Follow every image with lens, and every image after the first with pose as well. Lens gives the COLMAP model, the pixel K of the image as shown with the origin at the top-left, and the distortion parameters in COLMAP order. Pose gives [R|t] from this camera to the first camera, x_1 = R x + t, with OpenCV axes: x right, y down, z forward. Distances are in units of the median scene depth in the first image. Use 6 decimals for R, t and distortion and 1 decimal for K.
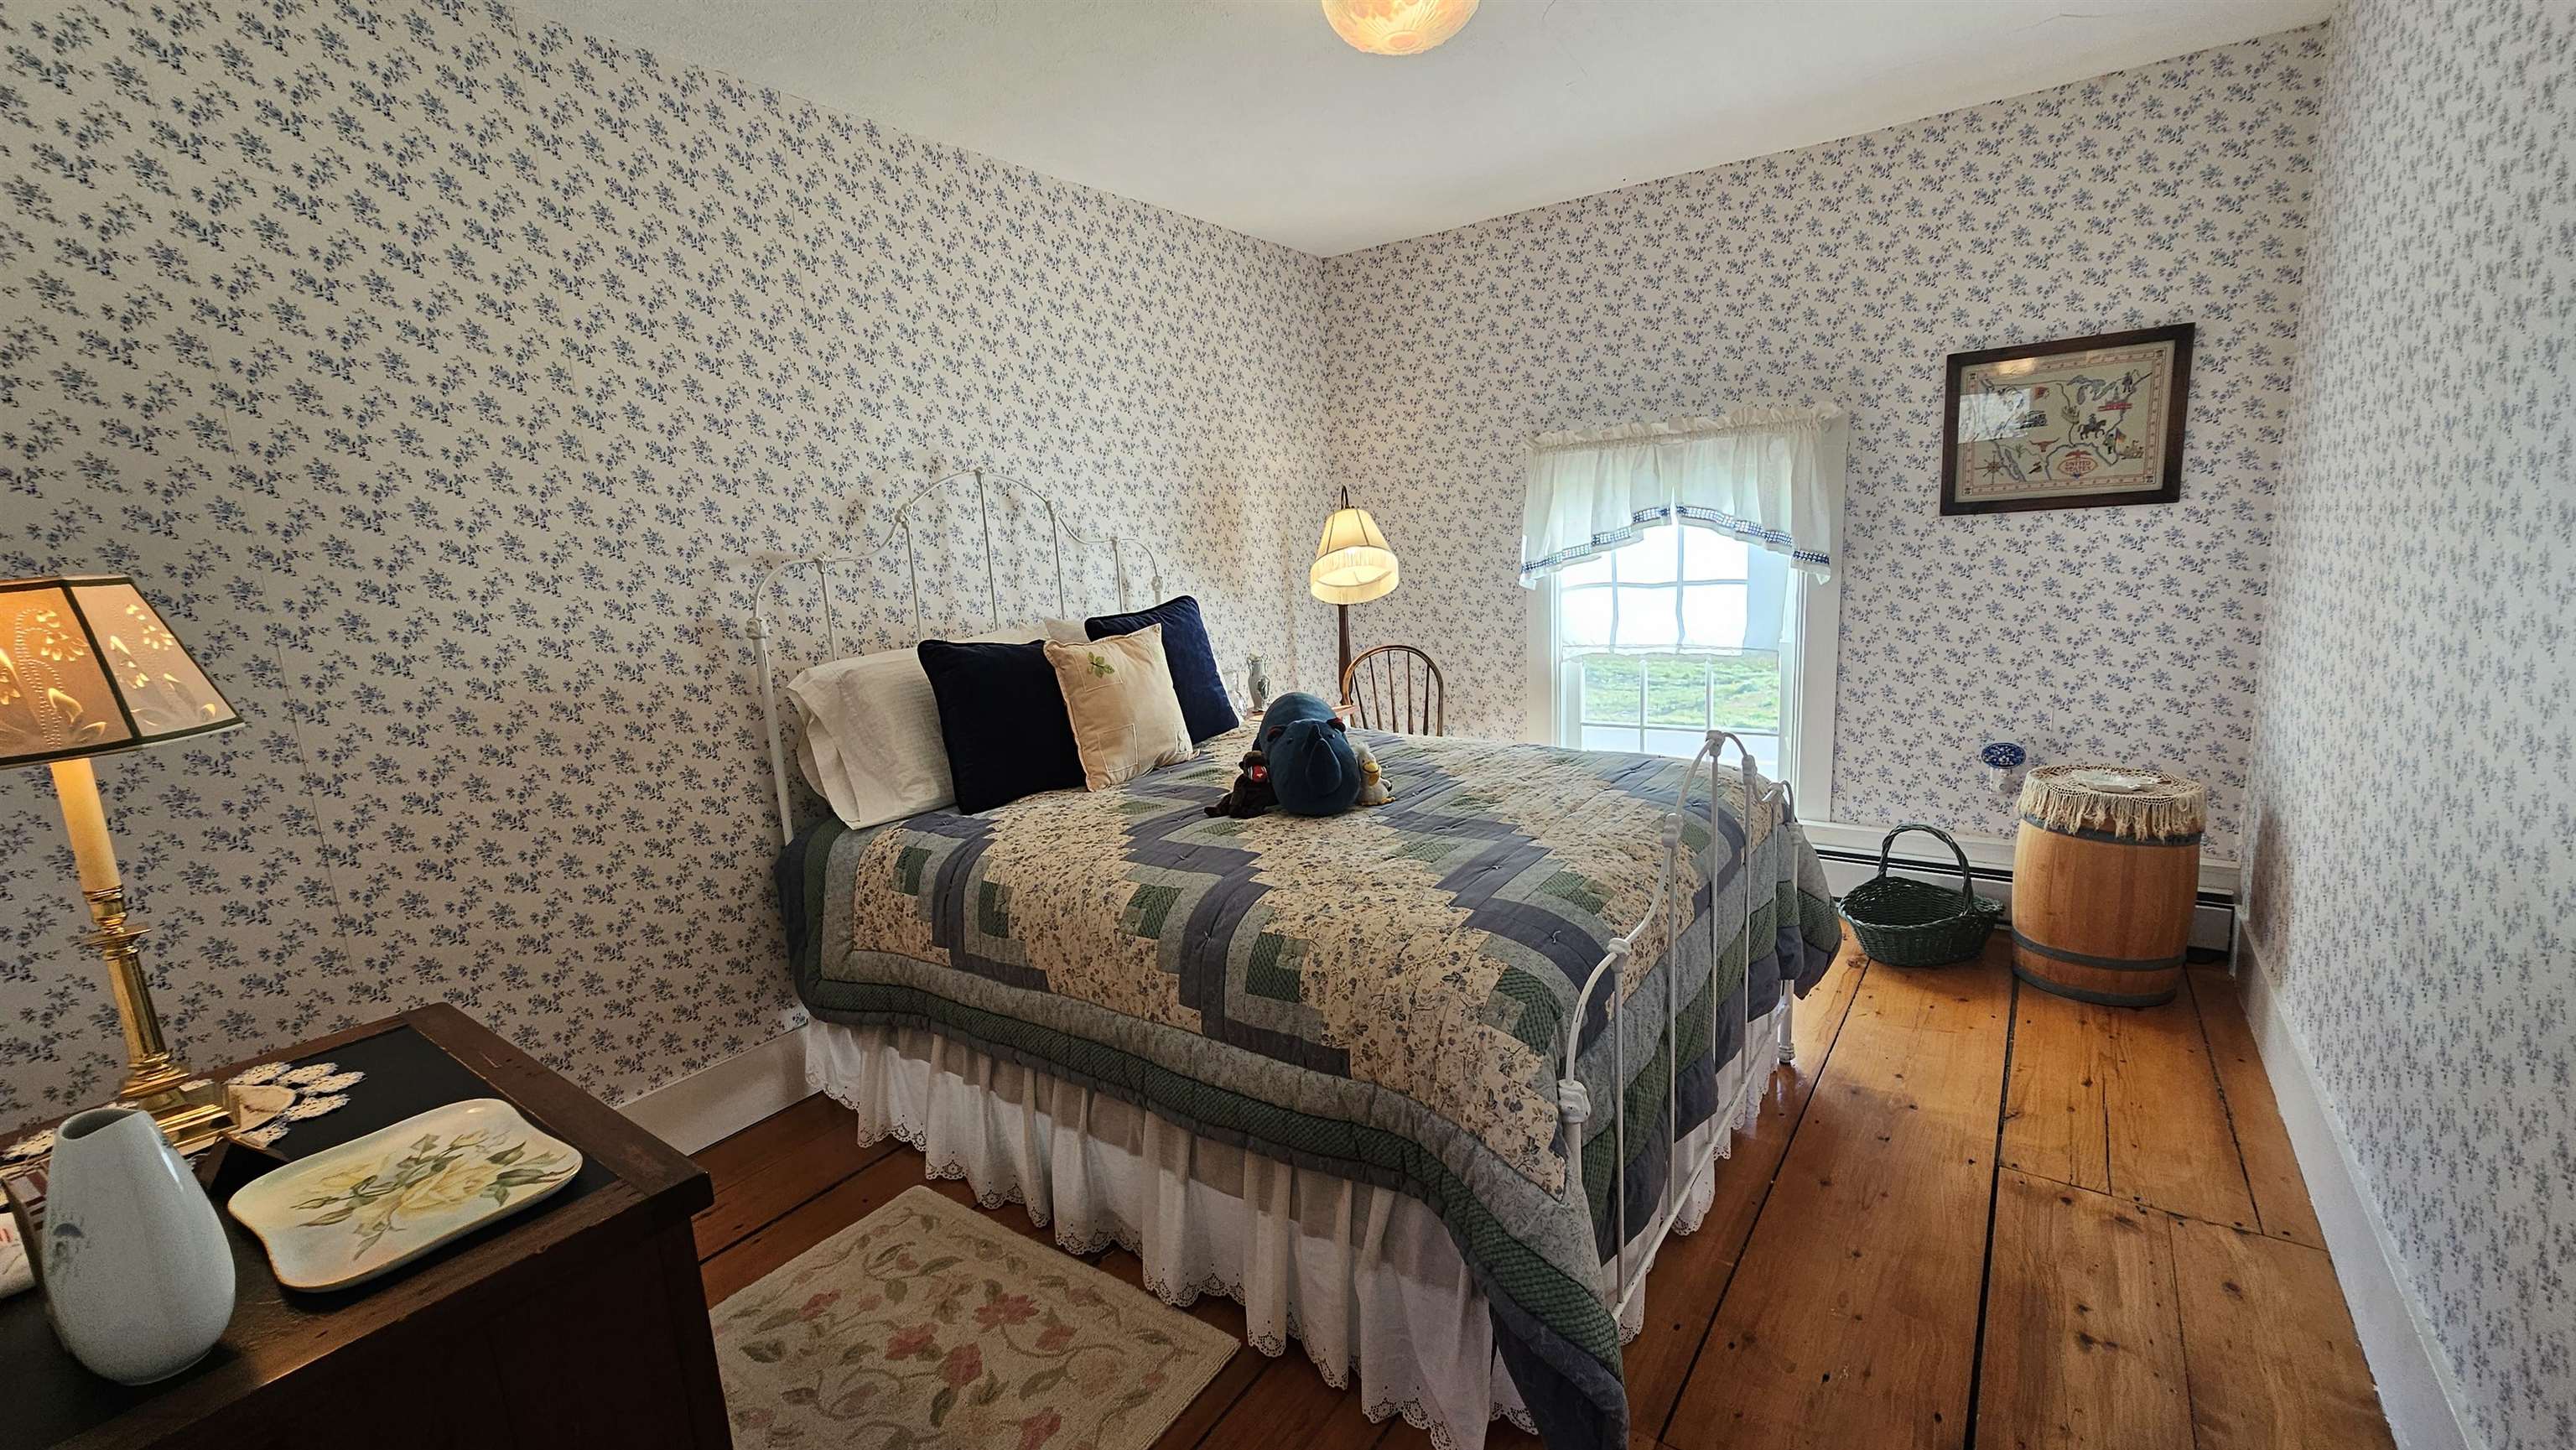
lens RADIAL K [[1049.1, 0, 1285.2], [0, 1049.1, 731.1], [0, 0, 1]] dist [-0.001842, -0.000574]
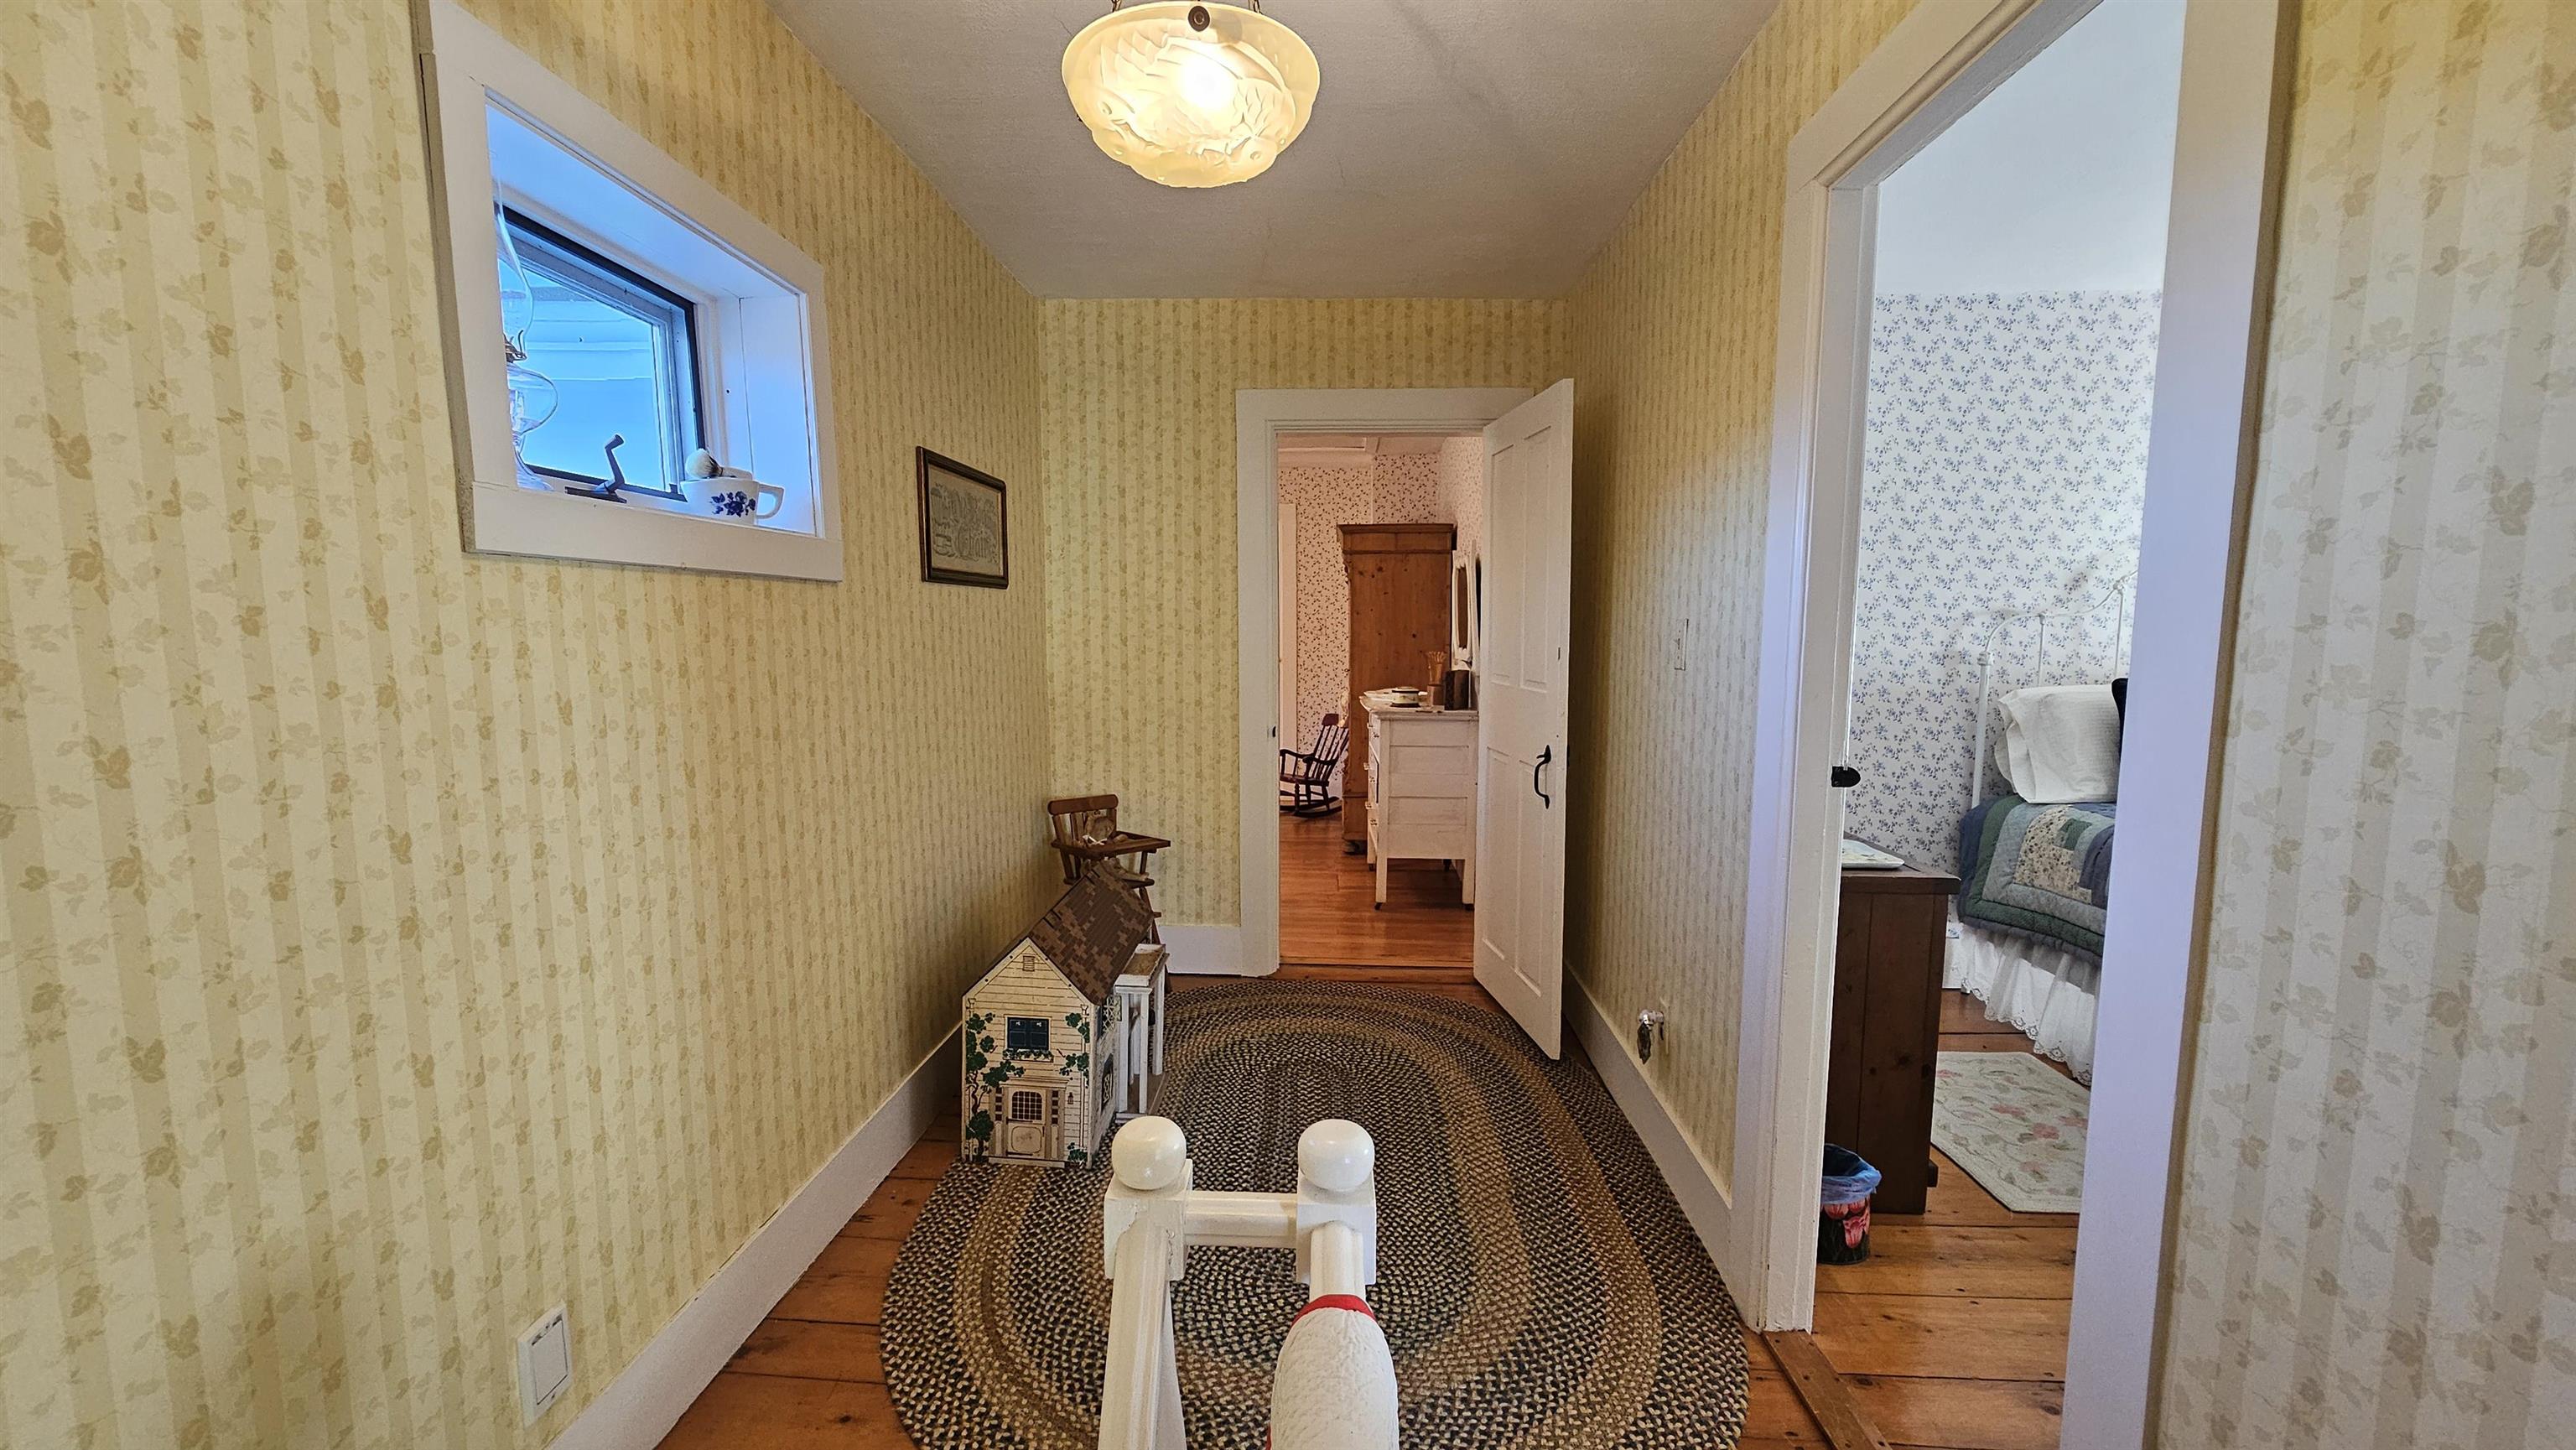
lens RADIAL K [[1049.1, 0, 1282.8], [0, 1049.1, 743.5], [0, 0, 1]] dist [-0.001842, -0.000574]
pose [[0.536225, 0.148459, -0.830917, 0.210083], [-0.177377, 0.982249, 0.061029, 0.104578], [0.825227, 0.114660, 0.553040, -0.618420]]
